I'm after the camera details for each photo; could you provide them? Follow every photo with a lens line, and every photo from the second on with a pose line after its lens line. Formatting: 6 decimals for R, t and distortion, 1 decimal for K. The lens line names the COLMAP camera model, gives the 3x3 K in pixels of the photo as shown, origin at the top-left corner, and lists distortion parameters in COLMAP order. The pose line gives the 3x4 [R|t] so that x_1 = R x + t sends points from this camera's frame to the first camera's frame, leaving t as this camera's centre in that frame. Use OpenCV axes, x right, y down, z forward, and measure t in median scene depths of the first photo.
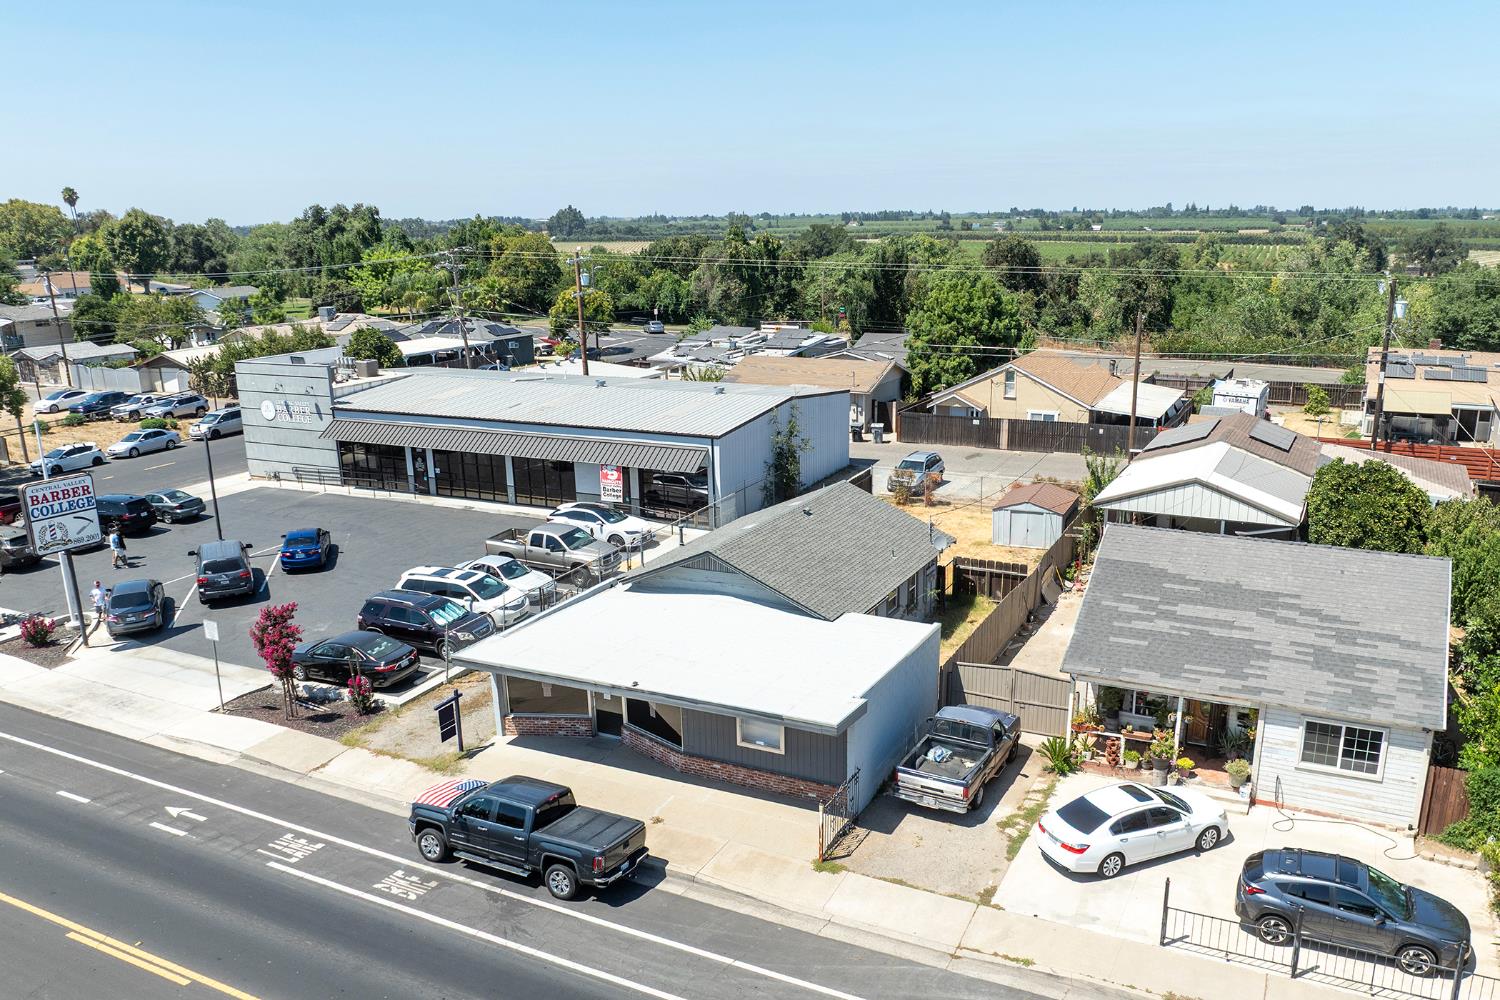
lens RADIAL K [[1191.6, 0, 782.5], [0, 1191.6, 558.5], [0, 0, 1]] dist [-0.020391, -0.043705]
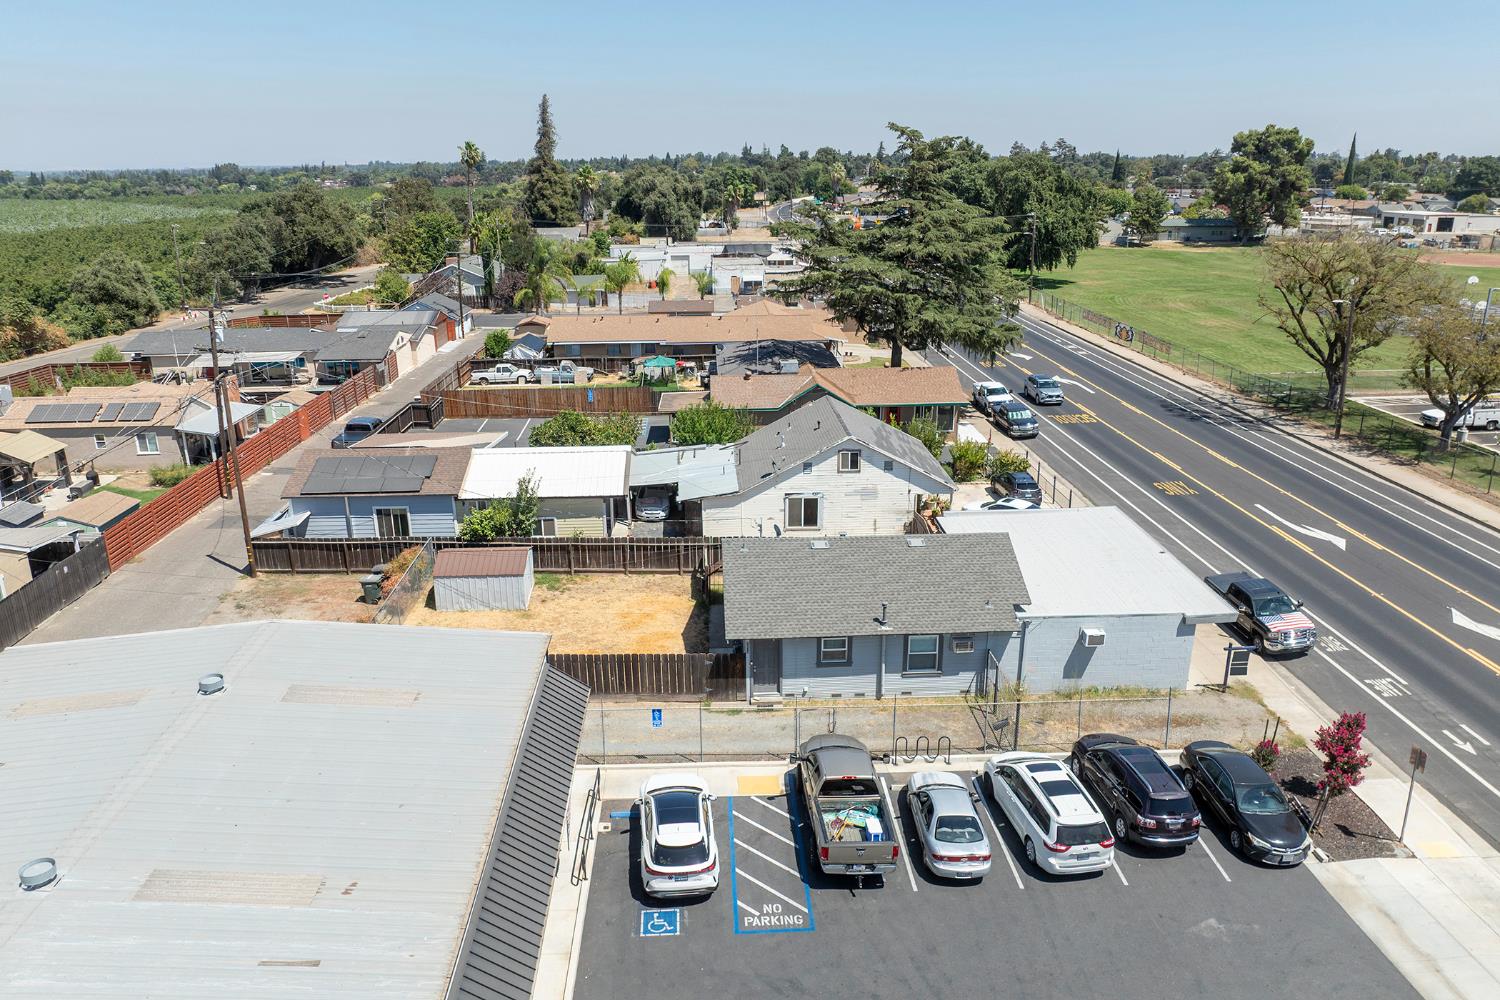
lens RADIAL K [[1056.4, 0, 750.0], [0, 1056.4, 500.0], [0, 0, 1]] dist [-0.036271, 0.004726]
pose [[-0.479389, -0.253741, 0.840120, -0.708878], [0.258860, 0.873816, 0.411628, -0.465661], [-0.838557, 0.414804, -0.353214, 1.348515]]
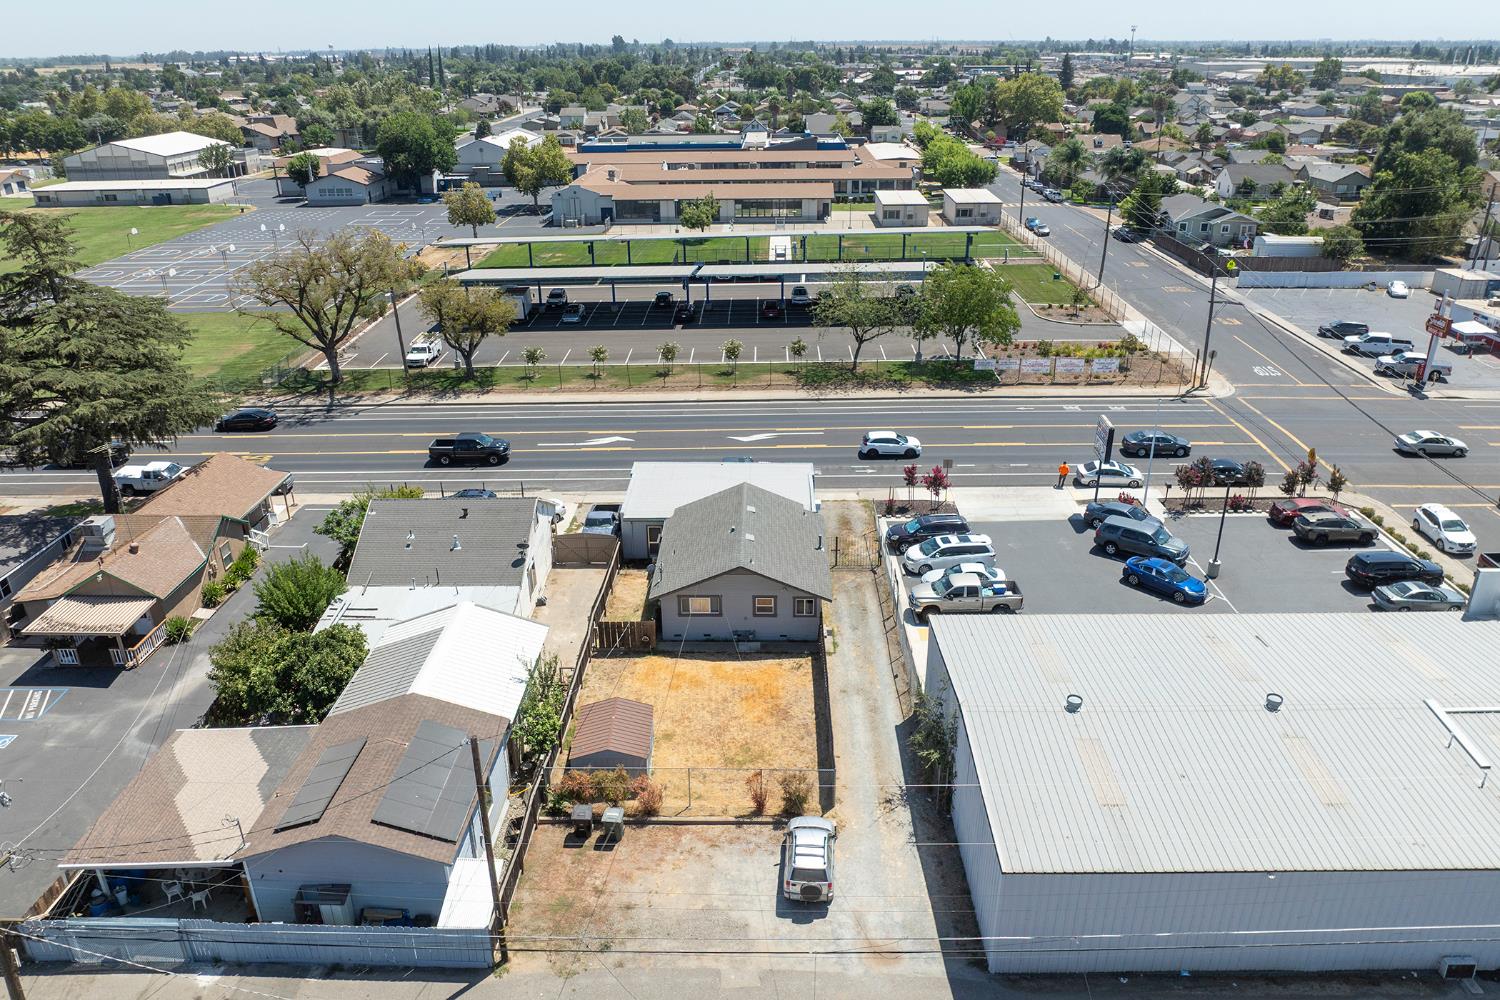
lens RADIAL K [[1045.2, 0, 750.0], [0, 1045.2, 500.0], [0, 0, 1]] dist [-0.043774, 0.000583]
pose [[-0.907151, 0.189164, -0.375891, 0.476231], [-0.096743, 0.775589, 0.623781, -0.868329], [0.409534, 0.602228, -0.685276, 1.833820]]
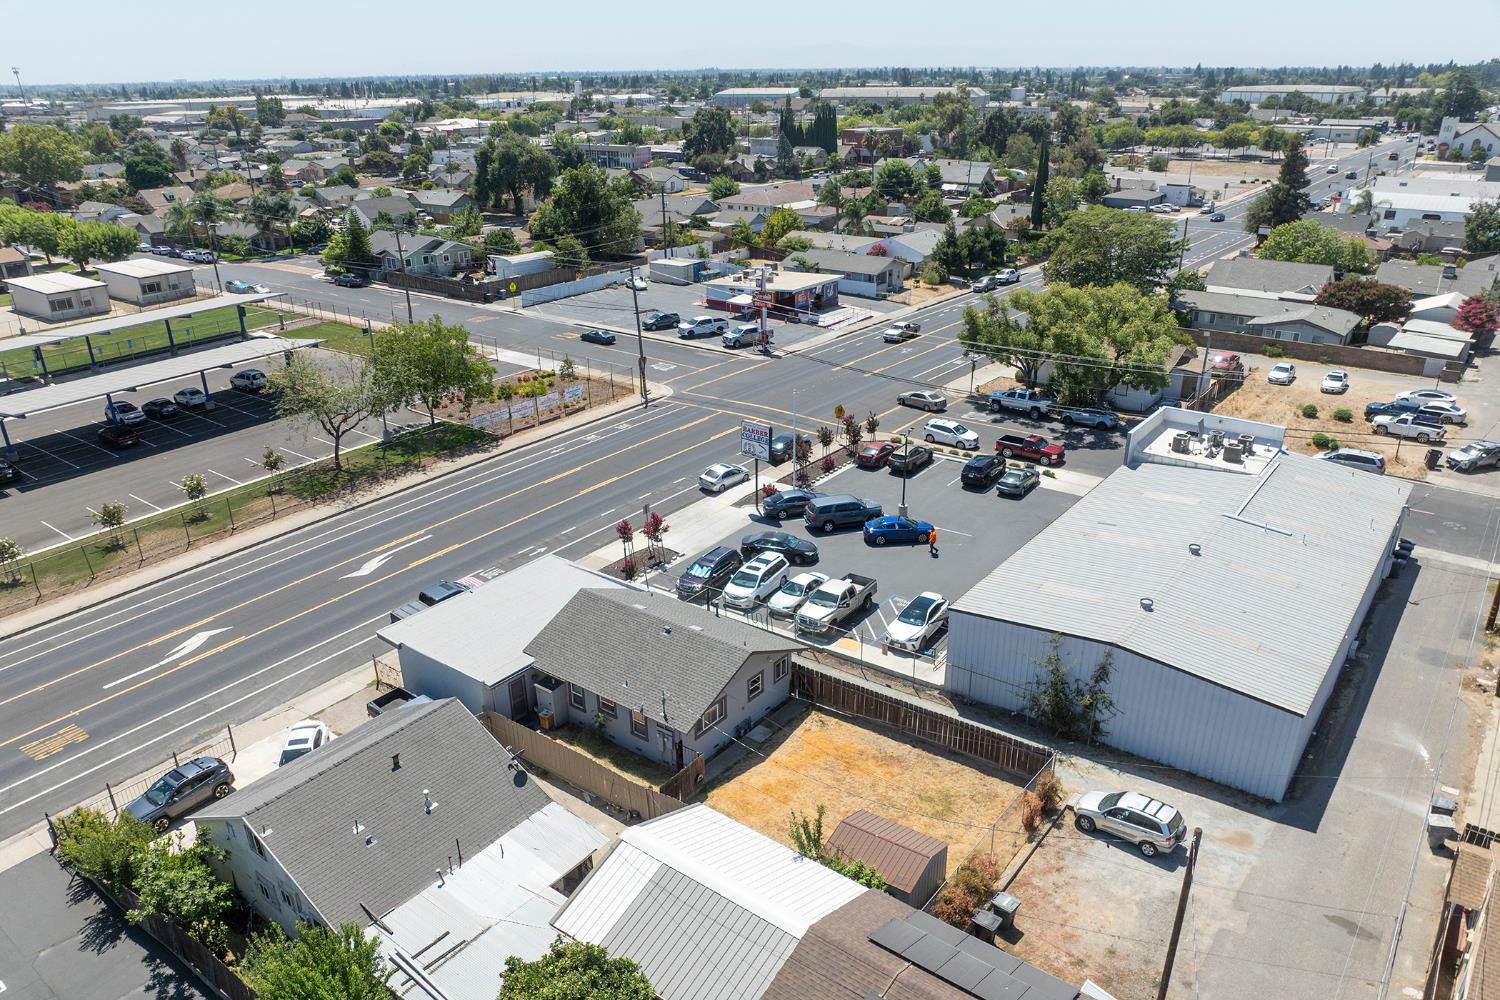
lens RADIAL K [[1041.0, 0, 739.5], [0, 1041.0, 570.4], [0, 0, 1]] dist [-0.042085, -0.003003]
pose [[-0.203677, 0.439239, -0.874977, 0.957161], [-0.260386, 0.837220, 0.480897, -0.650478], [0.943777, 0.325780, -0.056150, 1.081851]]
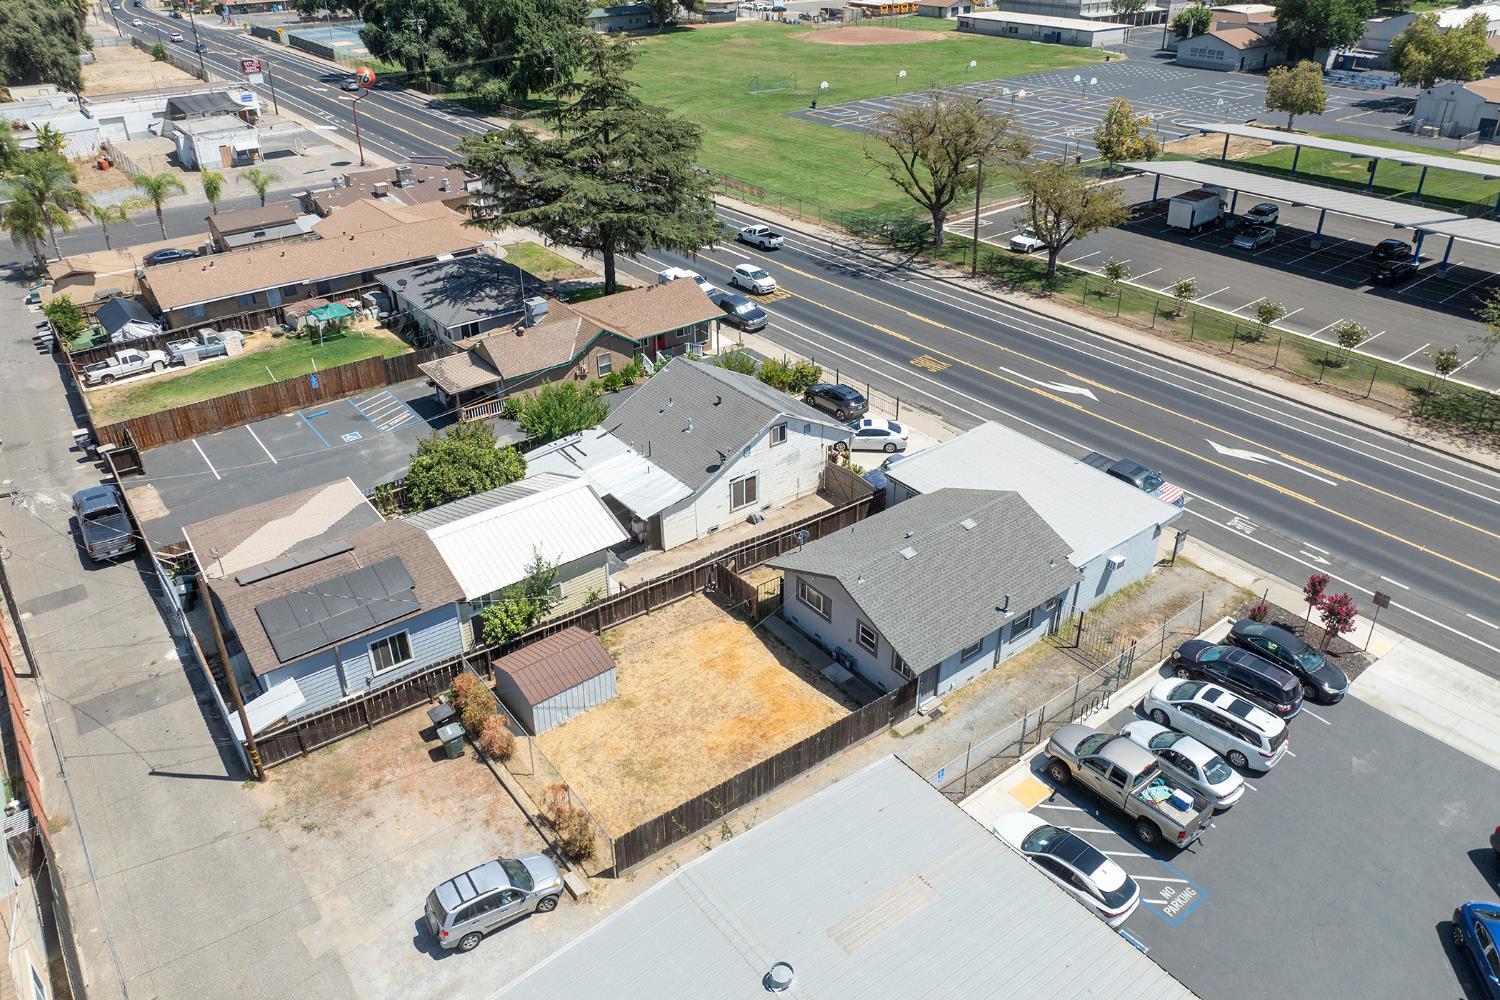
lens RADIAL K [[1057.3, 0, 751.4], [0, 1057.3, 448.7], [0, 0, 1]] dist [-0.037646, 0.003253]
pose [[-0.894694, -0.191337, 0.403625, -0.240581], [0.143287, 0.732920, 0.665054, -0.801379], [-0.423074, 0.652854, -0.628323, 1.619939]]
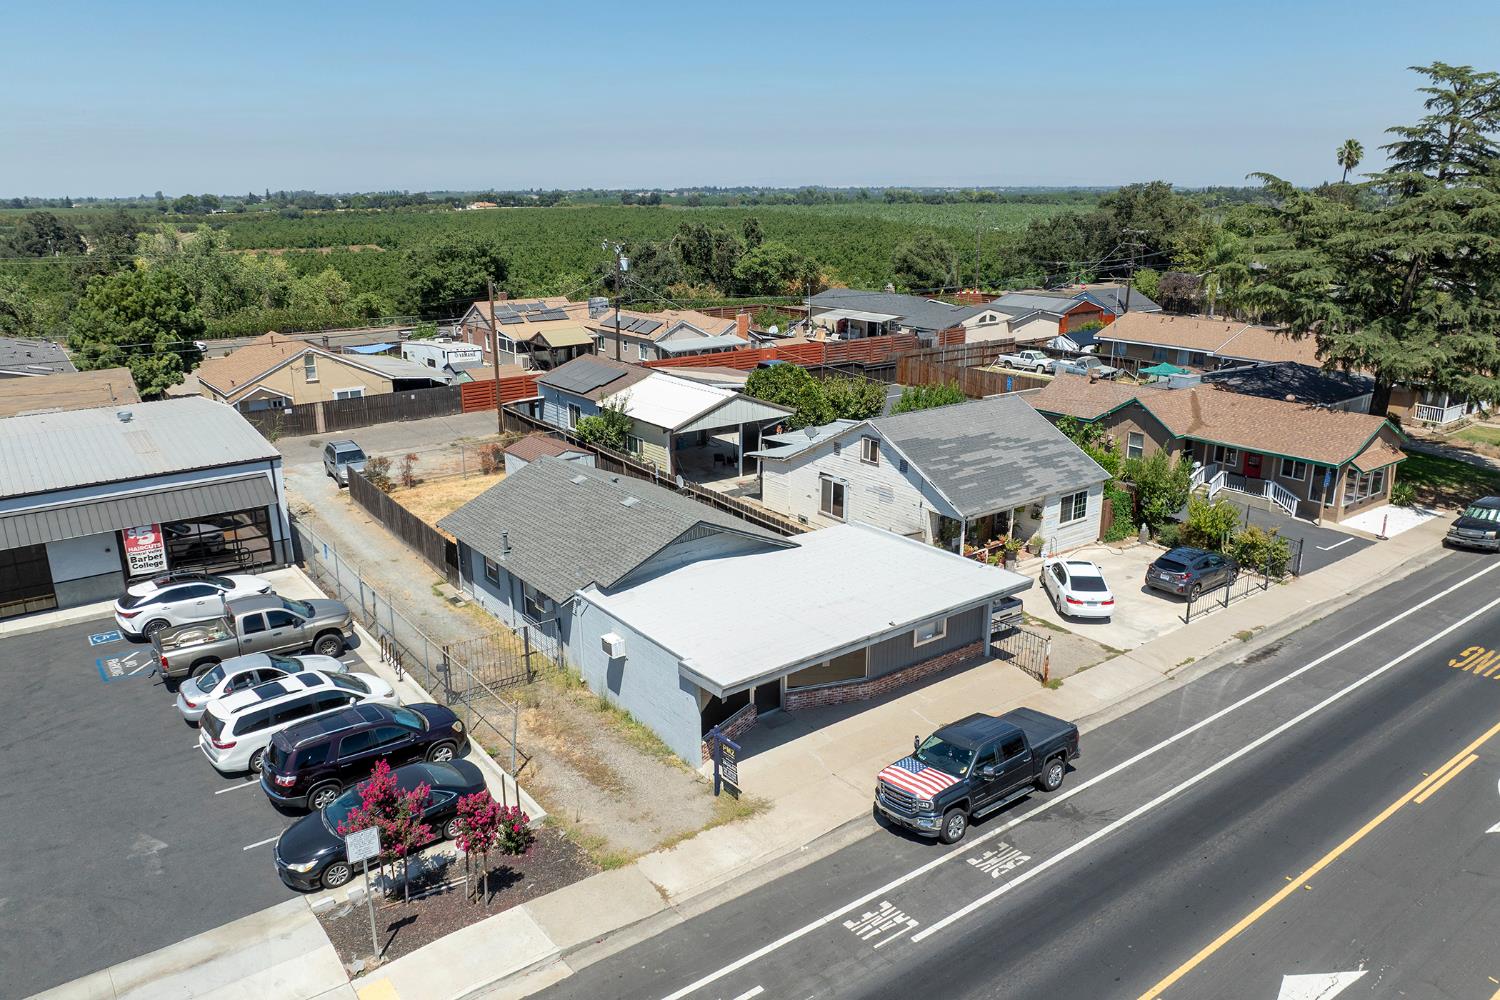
lens RADIAL K [[1056.4, 0, 750.0], [0, 1056.4, 500.0], [0, 0, 1]] dist [-0.036271, 0.004726]
pose [[0.452772, -0.242602, 0.857987, -0.685334], [0.248967, 0.958397, 0.139610, -0.116802], [-0.856162, 0.150399, 0.494335, 0.440152]]
